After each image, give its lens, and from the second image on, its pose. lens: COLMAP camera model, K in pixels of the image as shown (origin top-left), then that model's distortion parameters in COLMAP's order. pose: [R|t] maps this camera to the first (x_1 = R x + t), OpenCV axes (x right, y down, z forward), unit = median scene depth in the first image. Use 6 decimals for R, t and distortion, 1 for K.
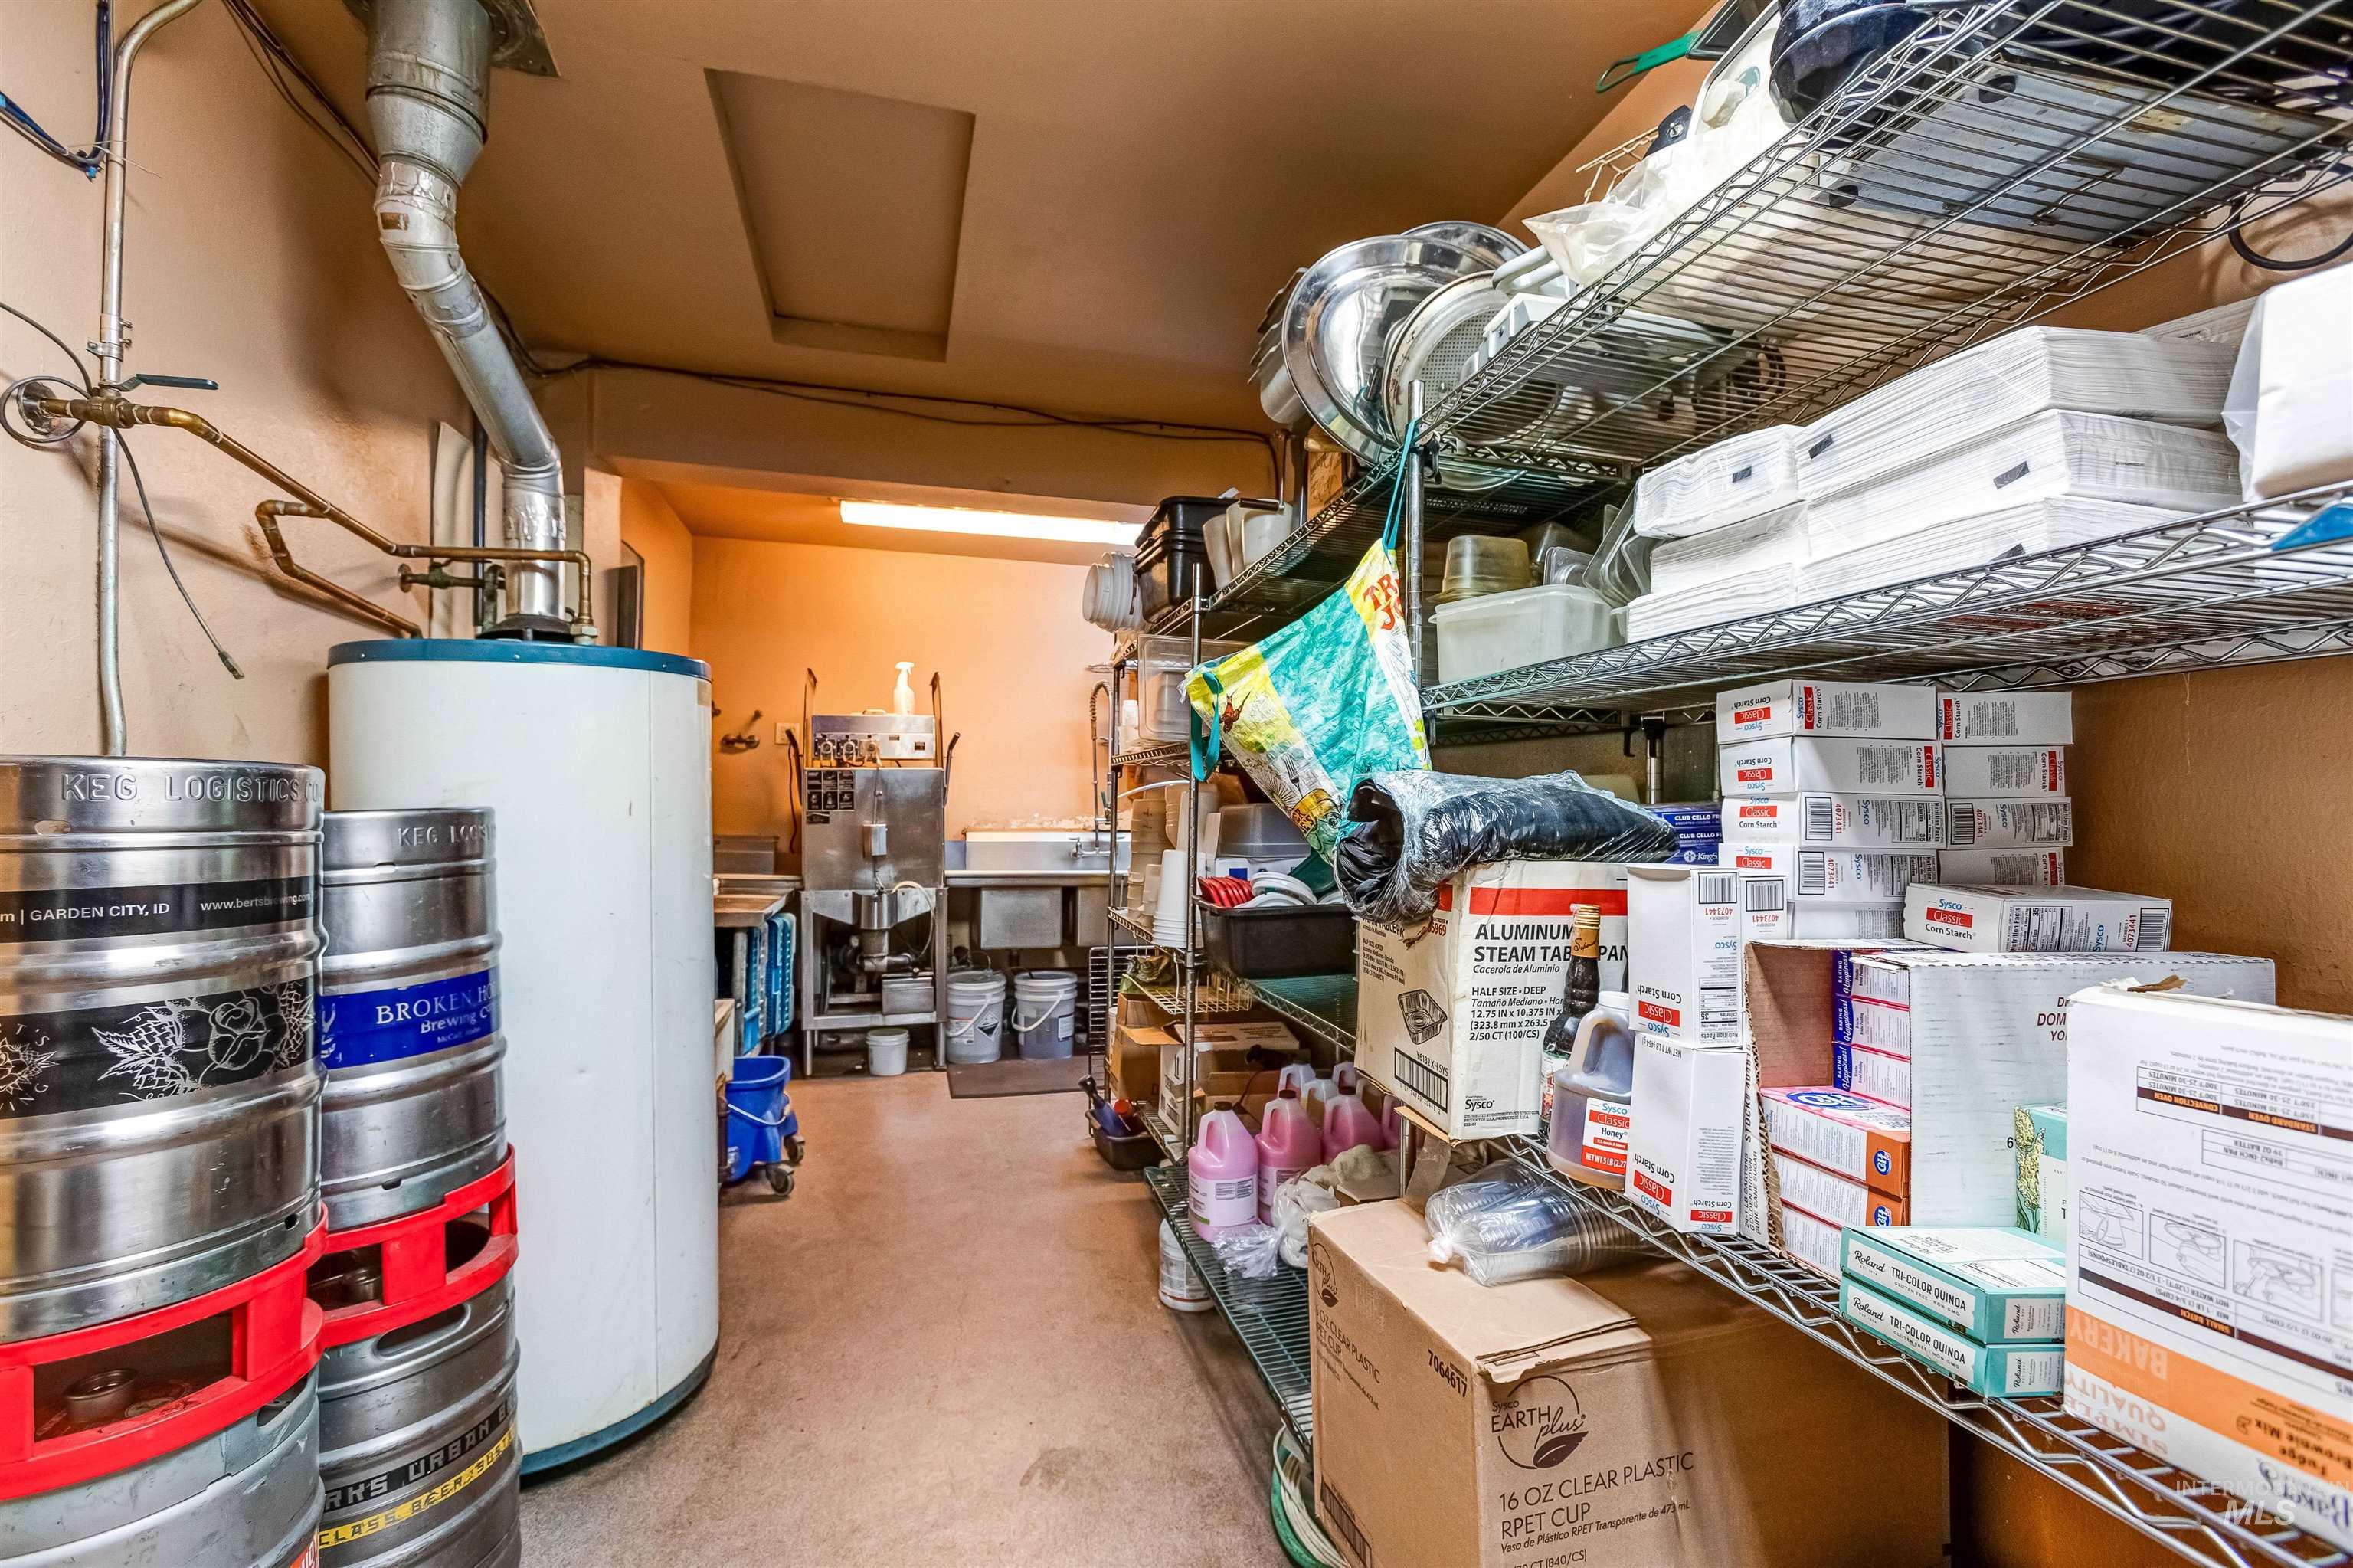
lens RADIAL K [[1084.5, 0, 1180.8], [0, 1084.5, 795.6], [0, 0, 1]] dist [-0.005628, 0.003808]
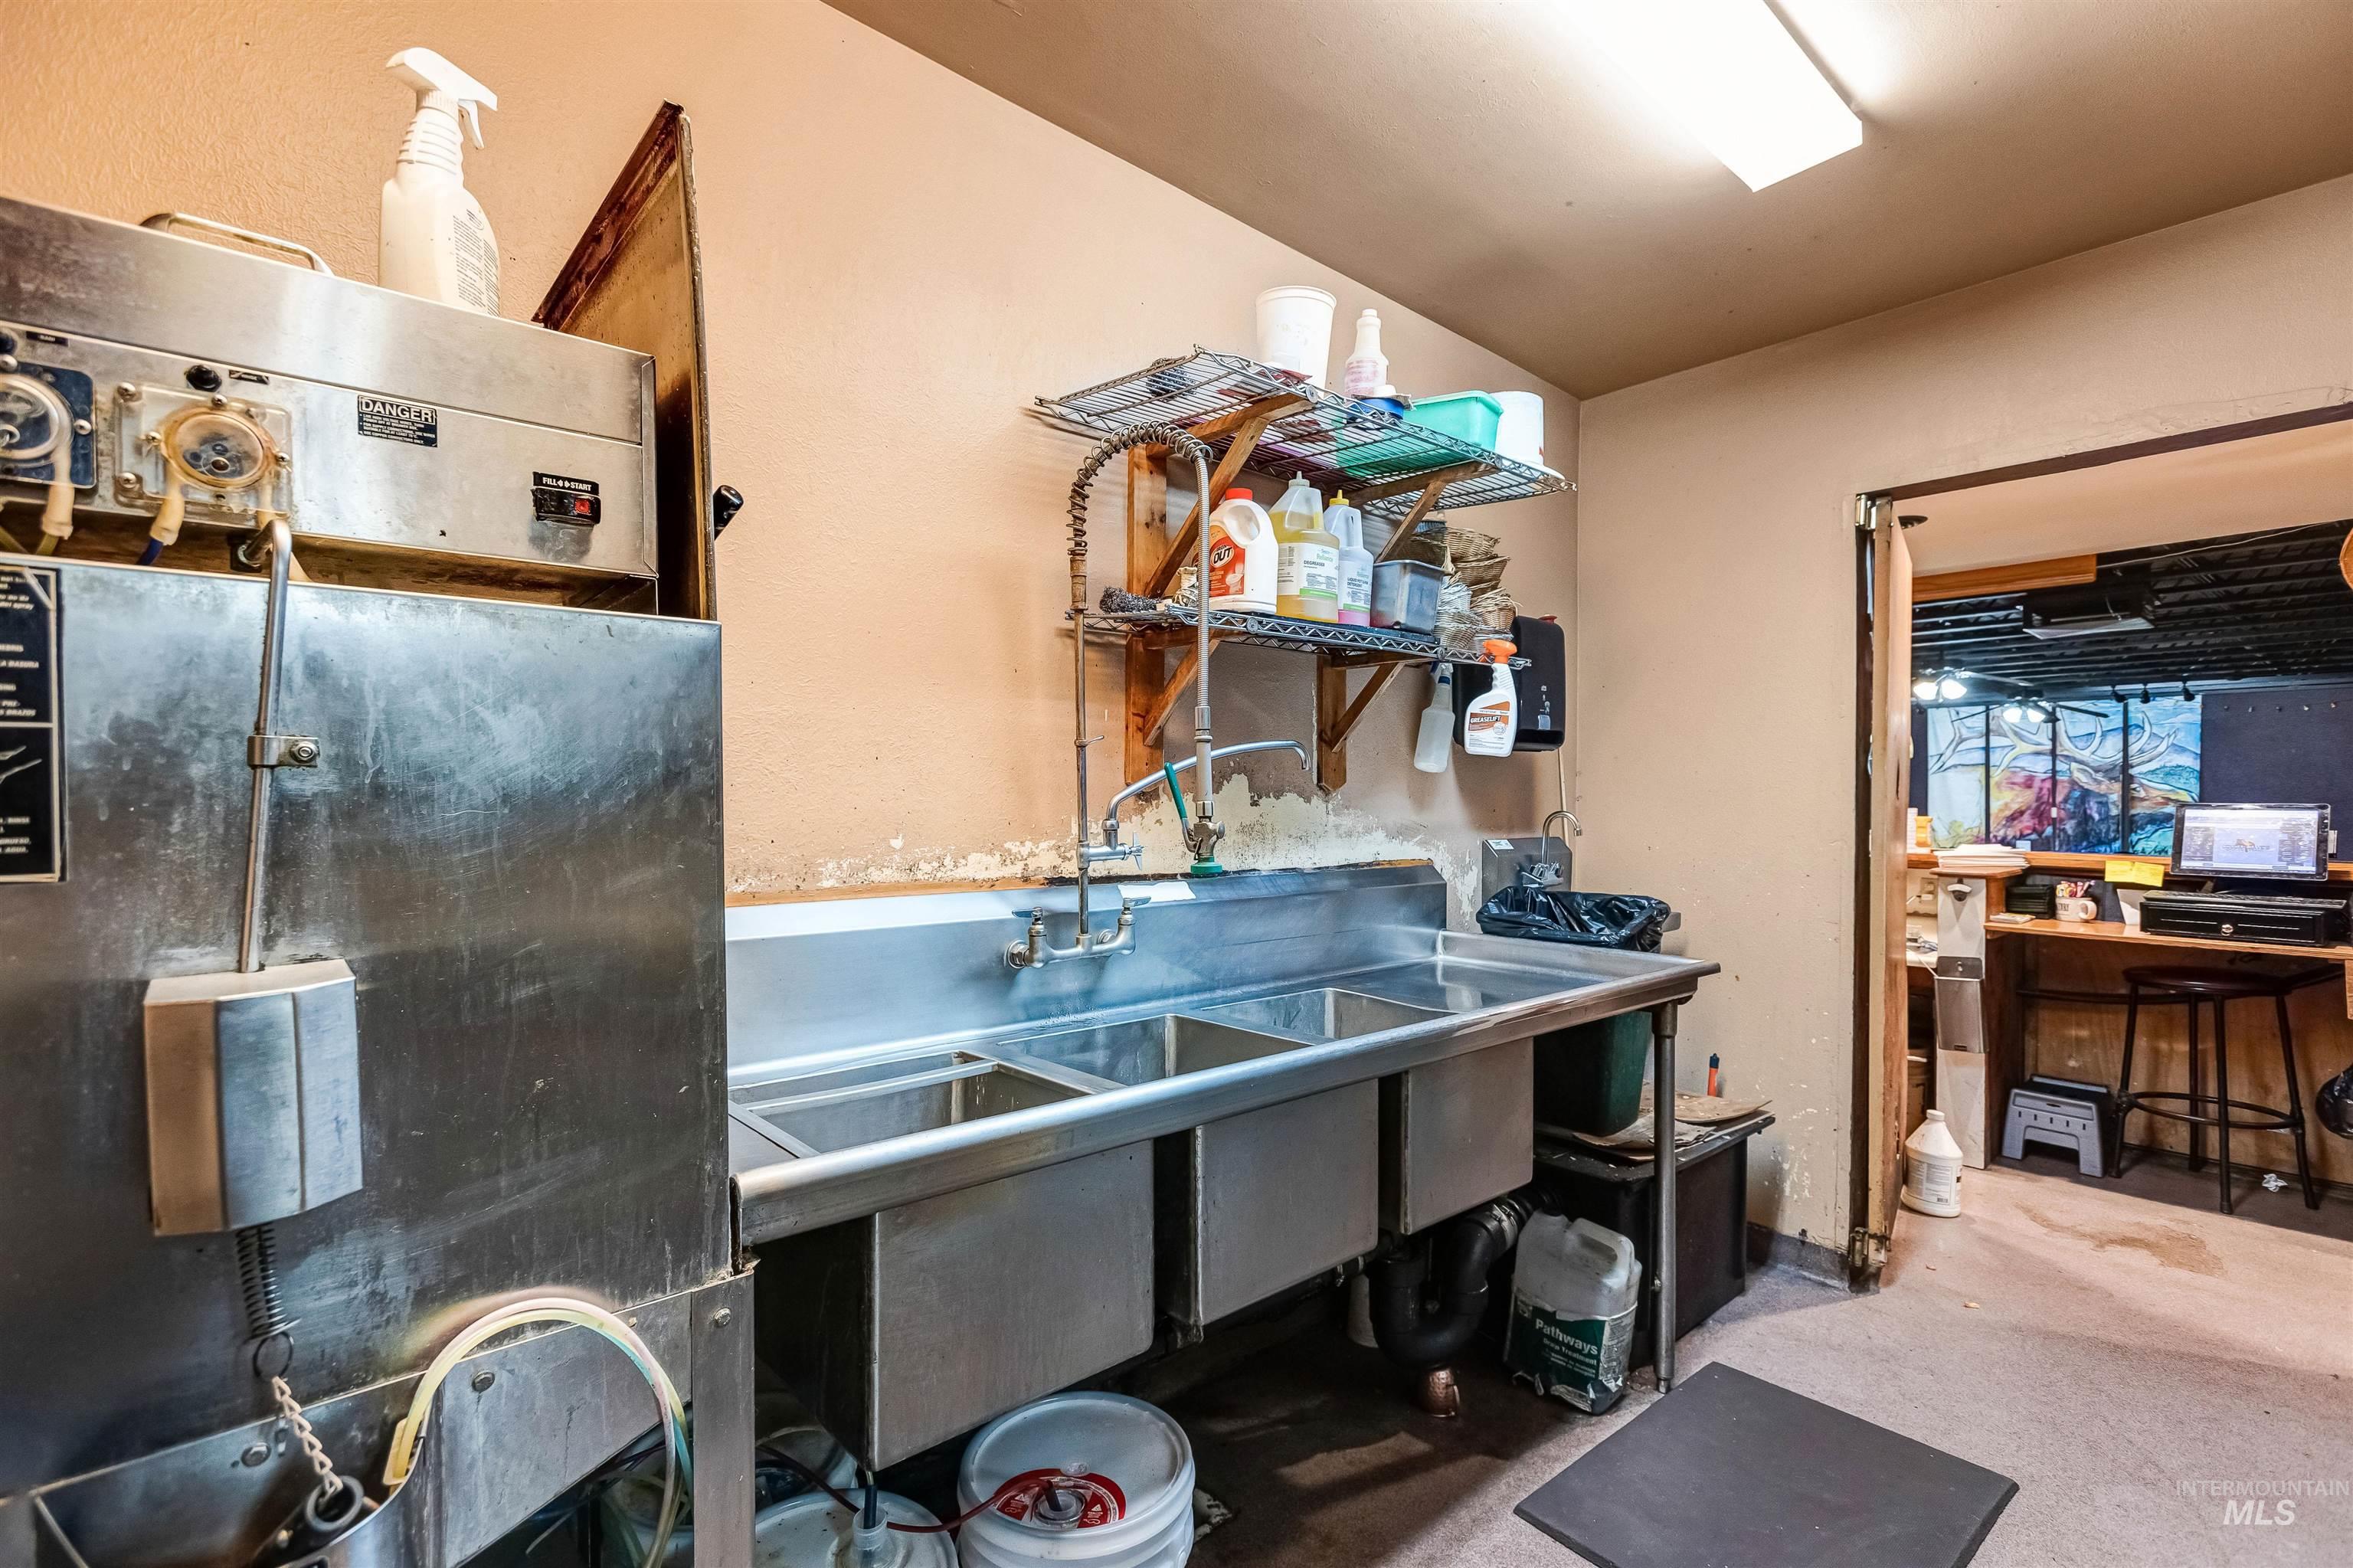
lens RADIAL K [[1084.5, 0, 1182.6], [0, 1084.5, 796.1], [0, 0, 1]] dist [-0.005628, 0.003808]
pose [[0.898788, -0.000179, 0.438384, -0.227767], [-0.003576, 0.999964, 0.007741, 0.002323], [-0.438369, -0.008525, 0.898754, 0.792640]]
